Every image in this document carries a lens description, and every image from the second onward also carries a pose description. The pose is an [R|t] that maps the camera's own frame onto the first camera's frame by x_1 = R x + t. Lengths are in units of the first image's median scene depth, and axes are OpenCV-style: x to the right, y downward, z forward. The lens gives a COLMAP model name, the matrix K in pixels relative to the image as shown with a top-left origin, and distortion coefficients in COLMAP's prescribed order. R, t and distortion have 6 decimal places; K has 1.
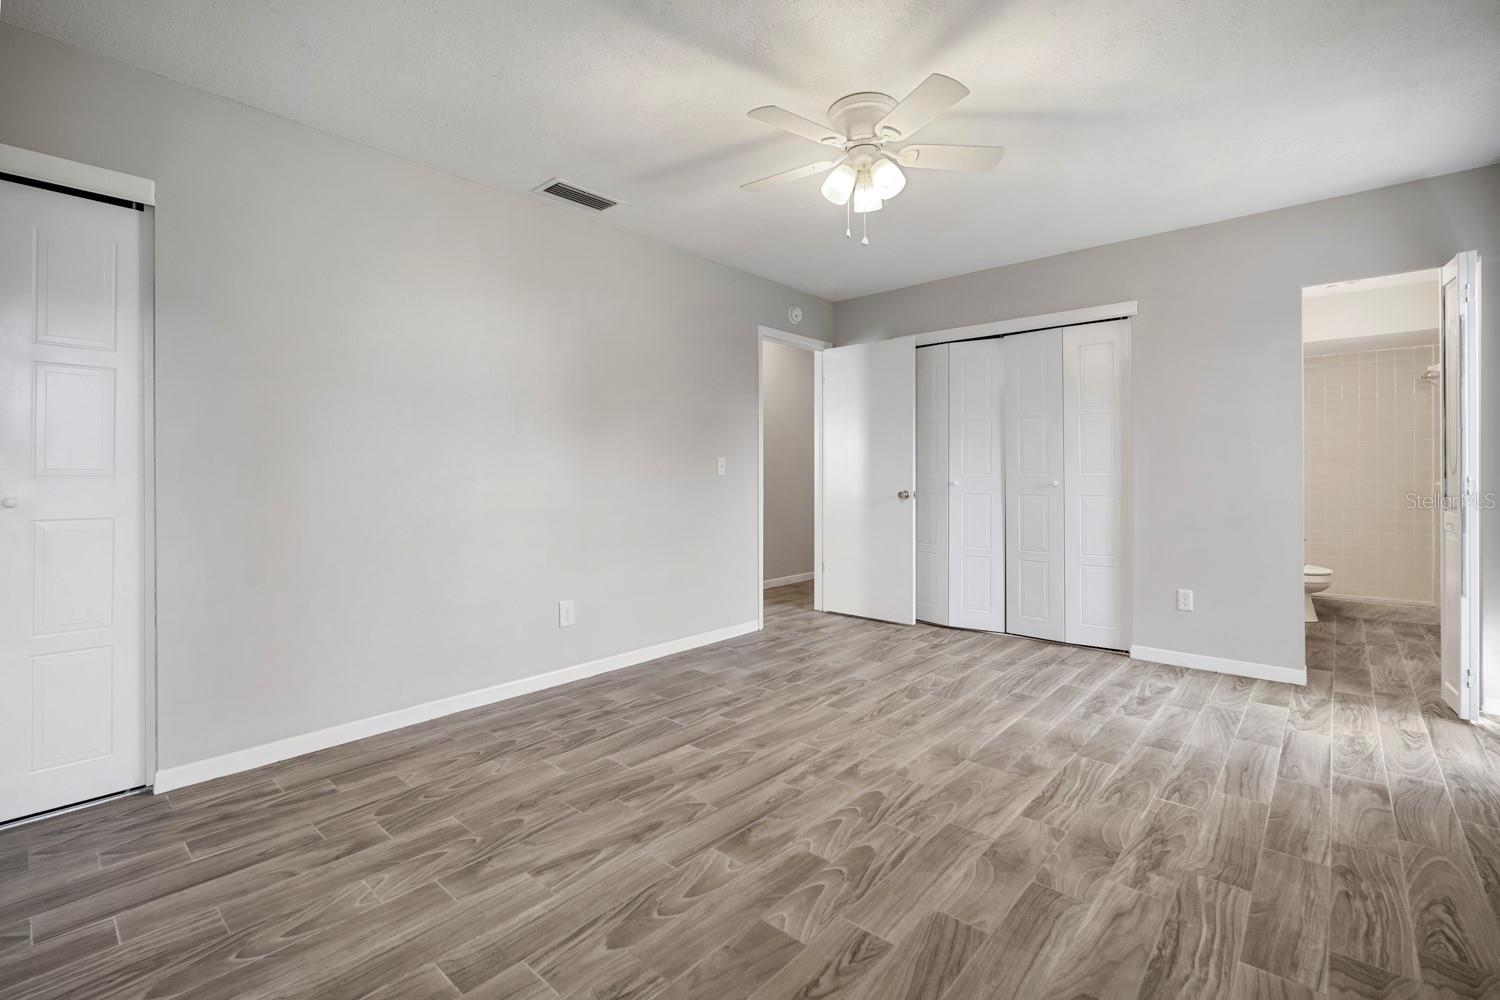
lens RADIAL K [[660.8, 0, 750.6], [0, 660.8, 488.8], [0, 0, 1]] dist [-0.008724, 0.001868]
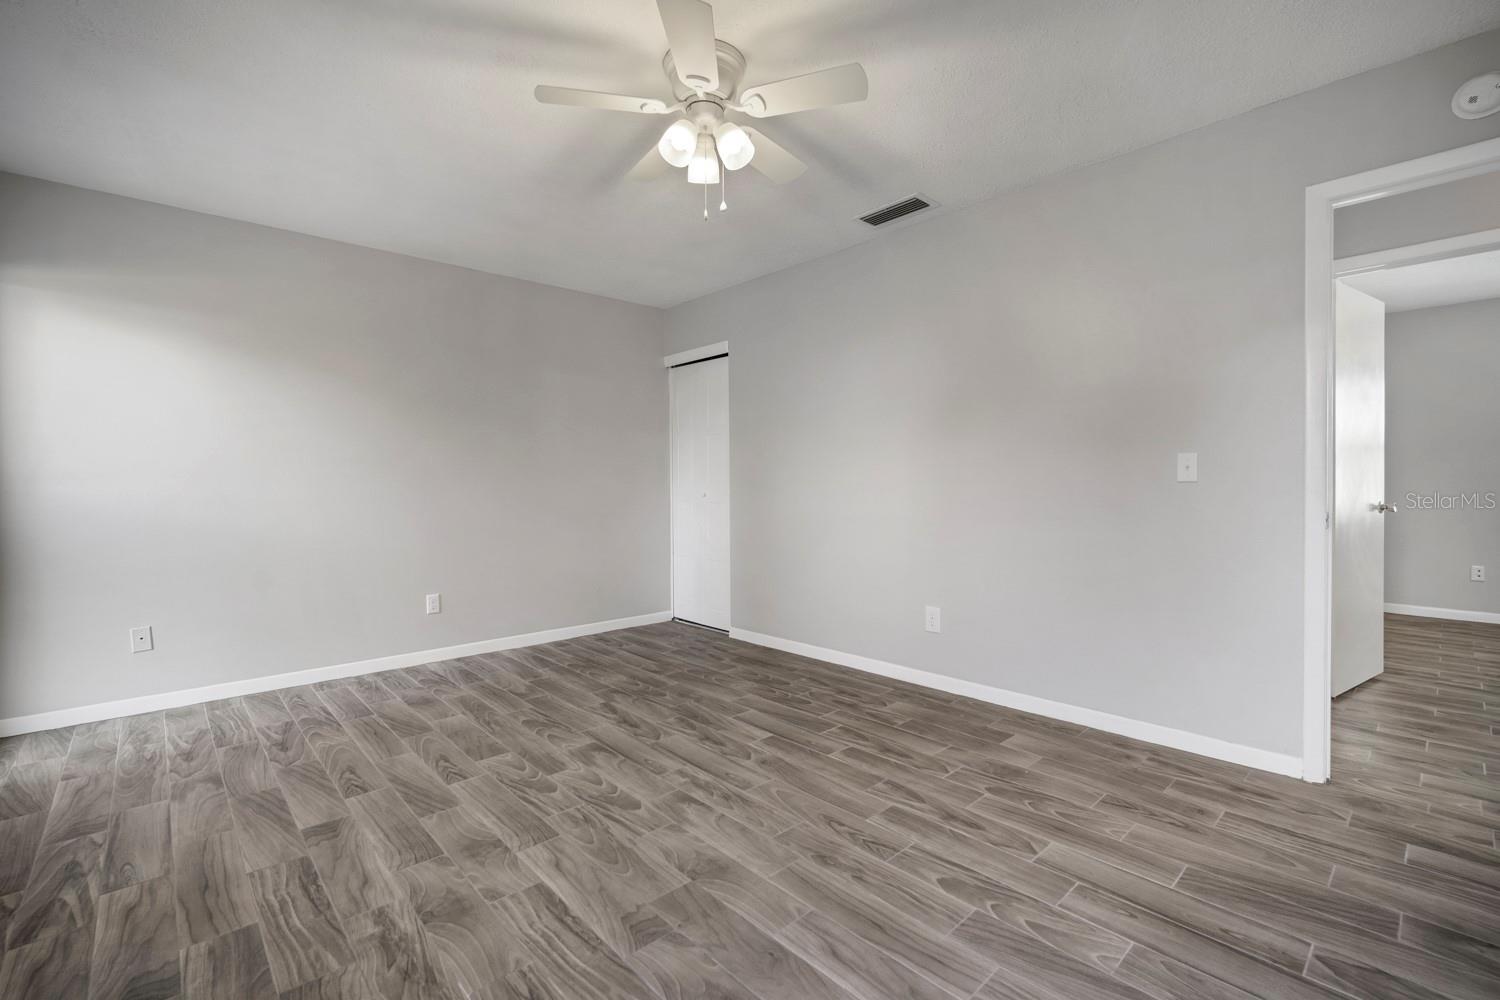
lens RADIAL K [[660.8, 0, 750.6], [0, 660.8, 488.8], [0, 0, 1]] dist [-0.008724, 0.001868]
pose [[-0.100410, 0.010643, -0.994889, 1.138392], [-0.013038, 0.999843, 0.012012, -0.027774], [0.994861, 0.014177, -0.100256, 1.249348]]
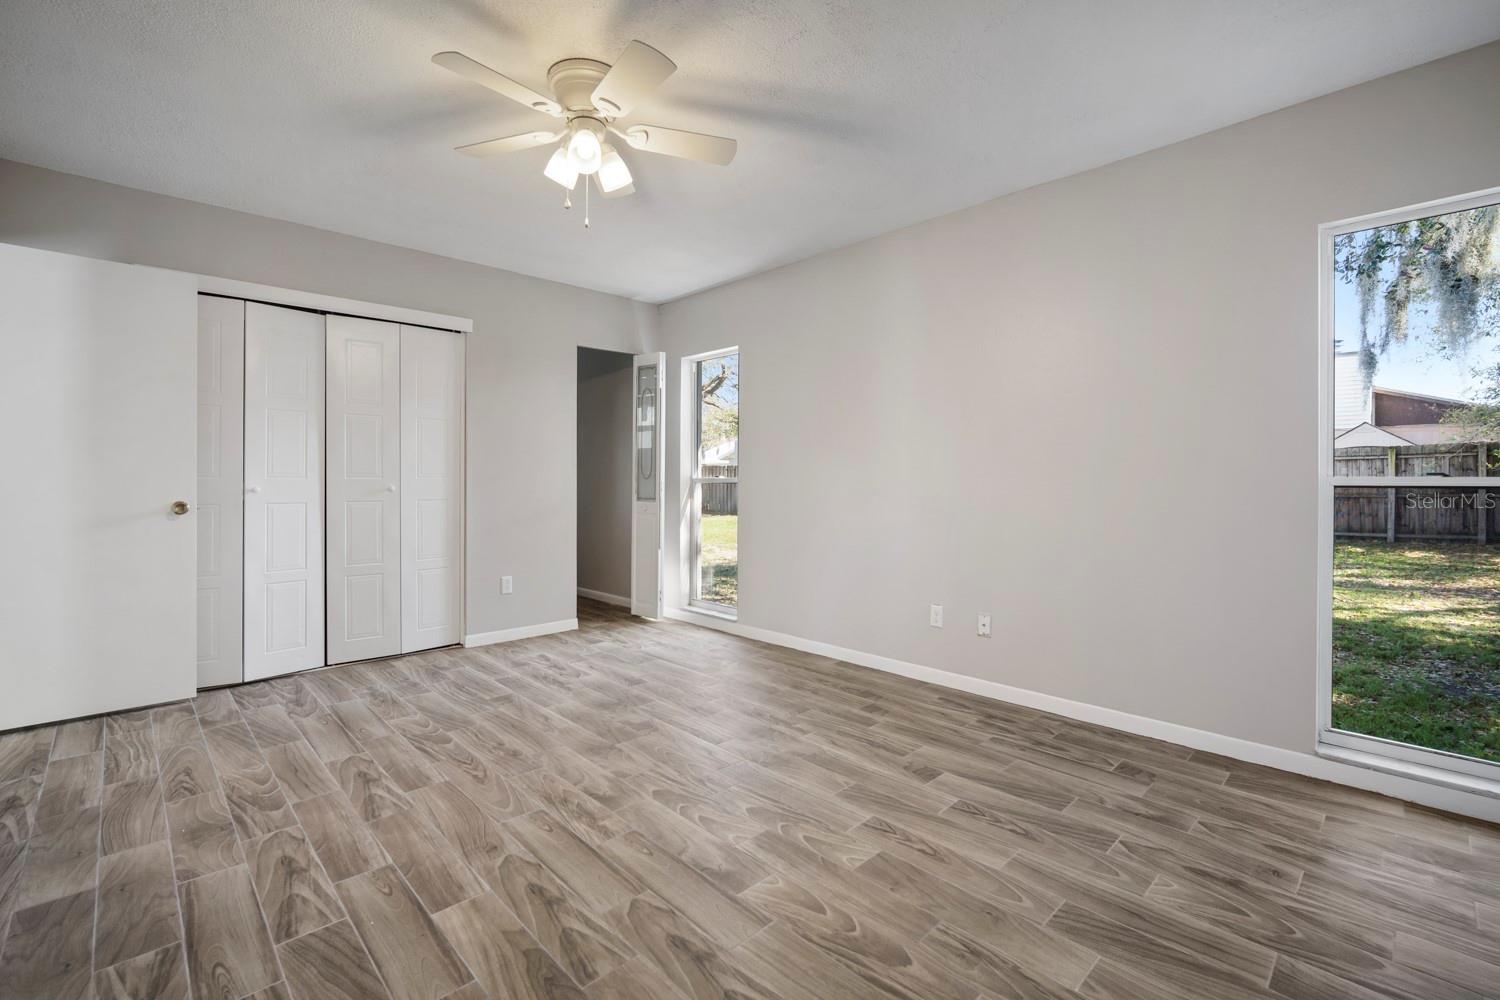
lens RADIAL K [[660.8, 0, 750.6], [0, 660.8, 488.8], [0, 0, 1]] dist [-0.008724, 0.001868]
pose [[0.077915, -0.010151, 0.996908, -0.791369], [0.019143, 0.999779, 0.008684, -0.008539], [-0.996776, 0.018407, 0.078092, 0.762242]]
